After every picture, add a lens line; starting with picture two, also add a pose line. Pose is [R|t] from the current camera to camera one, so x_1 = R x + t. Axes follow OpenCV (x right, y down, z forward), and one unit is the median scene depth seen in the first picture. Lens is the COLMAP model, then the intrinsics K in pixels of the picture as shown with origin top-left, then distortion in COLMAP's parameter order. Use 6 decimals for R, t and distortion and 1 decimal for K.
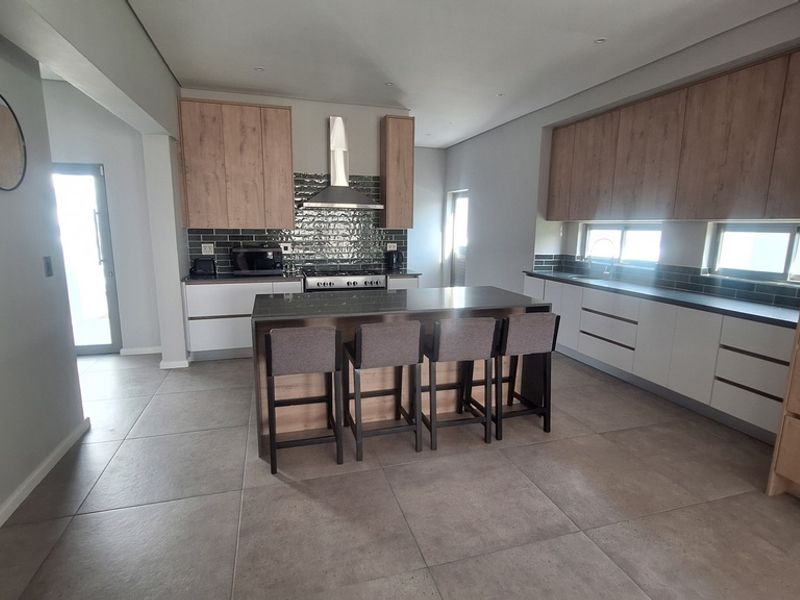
lens RADIAL K [[421.4, 0, 400.0], [0, 421.4, 300.0], [0, 0, 1]] dist [-0.001204, -0.000089]
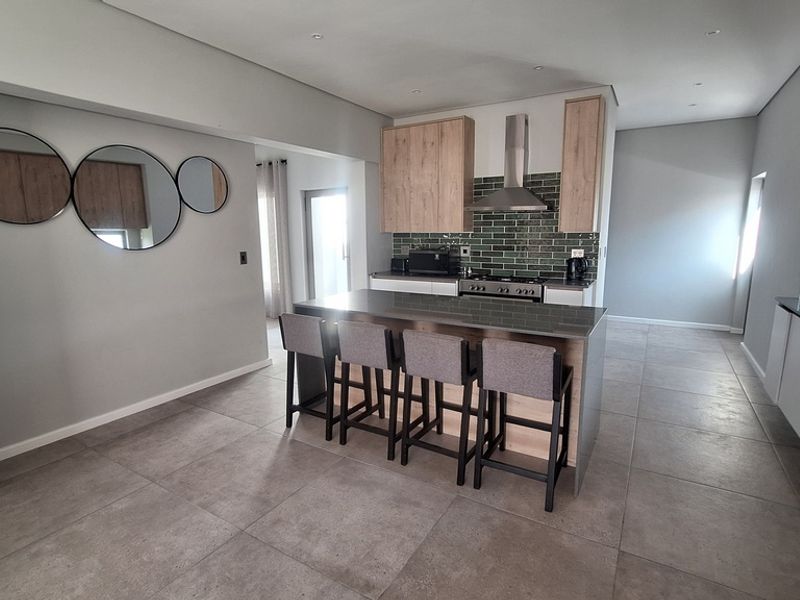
lens RADIAL K [[424.1, 0, 404.6], [0, 424.1, 299.9], [0, 0, 1]] dist [-0.001782, -0.000264]
pose [[0.675177, 0.109589, -0.729470, 0.452952], [-0.116646, 0.992322, 0.041114, -0.032600], [0.728375, 0.057331, 0.682776, 0.201800]]
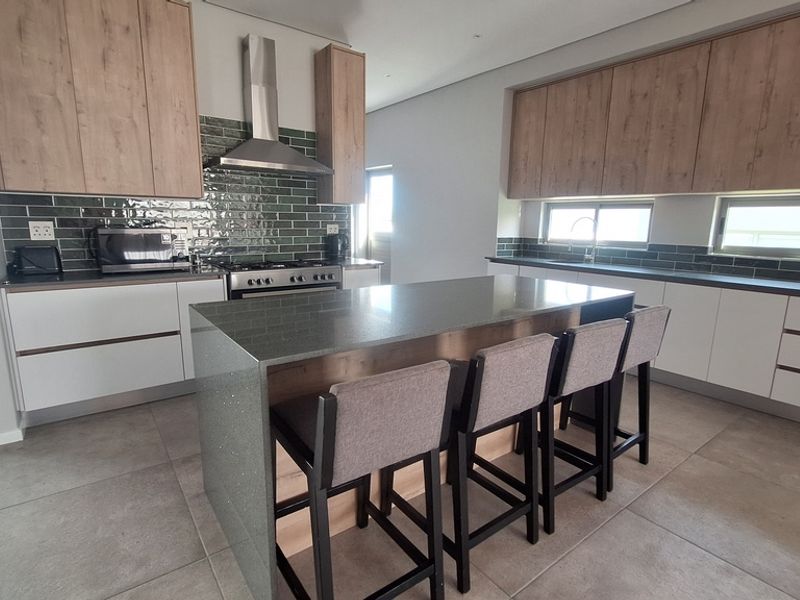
lens RADIAL K [[421.4, 0, 400.0], [0, 421.4, 300.0], [0, 0, 1]] dist [-0.001204, -0.000089]
pose [[0.940032, -0.057765, 0.336158, -0.200047], [0.052426, 0.998313, 0.024946, -0.013661], [-0.337032, -0.005826, 0.941475, 0.294640]]
